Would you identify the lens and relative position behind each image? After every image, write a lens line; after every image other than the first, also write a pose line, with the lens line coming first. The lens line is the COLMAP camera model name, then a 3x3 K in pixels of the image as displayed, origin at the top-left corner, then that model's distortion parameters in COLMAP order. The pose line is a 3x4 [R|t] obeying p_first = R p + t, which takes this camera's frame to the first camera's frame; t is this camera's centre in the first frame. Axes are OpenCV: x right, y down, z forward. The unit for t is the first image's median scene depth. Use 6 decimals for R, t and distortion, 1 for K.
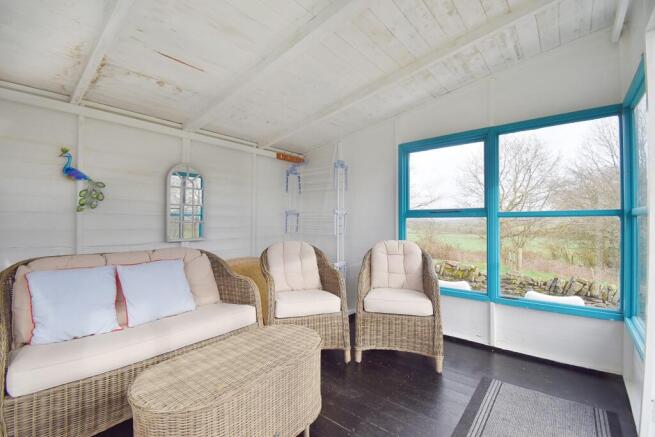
lens RADIAL K [[285.2, 0, 327.2], [0, 285.2, 218.3], [0, 0, 1]] dist [-0.002679, -0.000361]
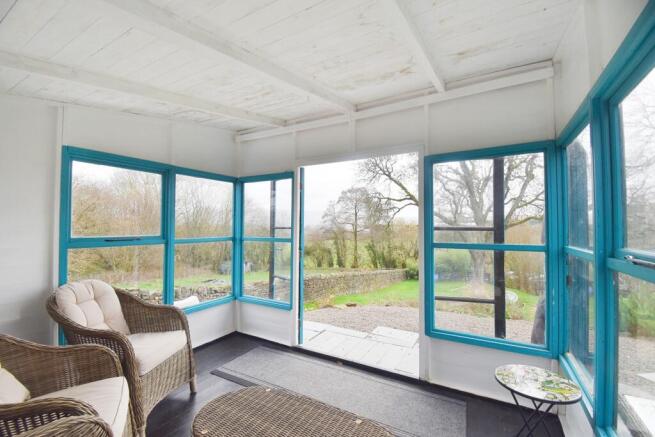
lens RADIAL K [[285.2, 0, 327.9], [0, 285.2, 221.8], [0, 0, 1]] dist [-0.002679, -0.000361]
pose [[-0.165400, 0.014579, 0.986119, -0.663883], [-0.015304, 0.999732, -0.017348, -0.085480], [-0.986108, -0.017961, -0.165132, 0.579386]]
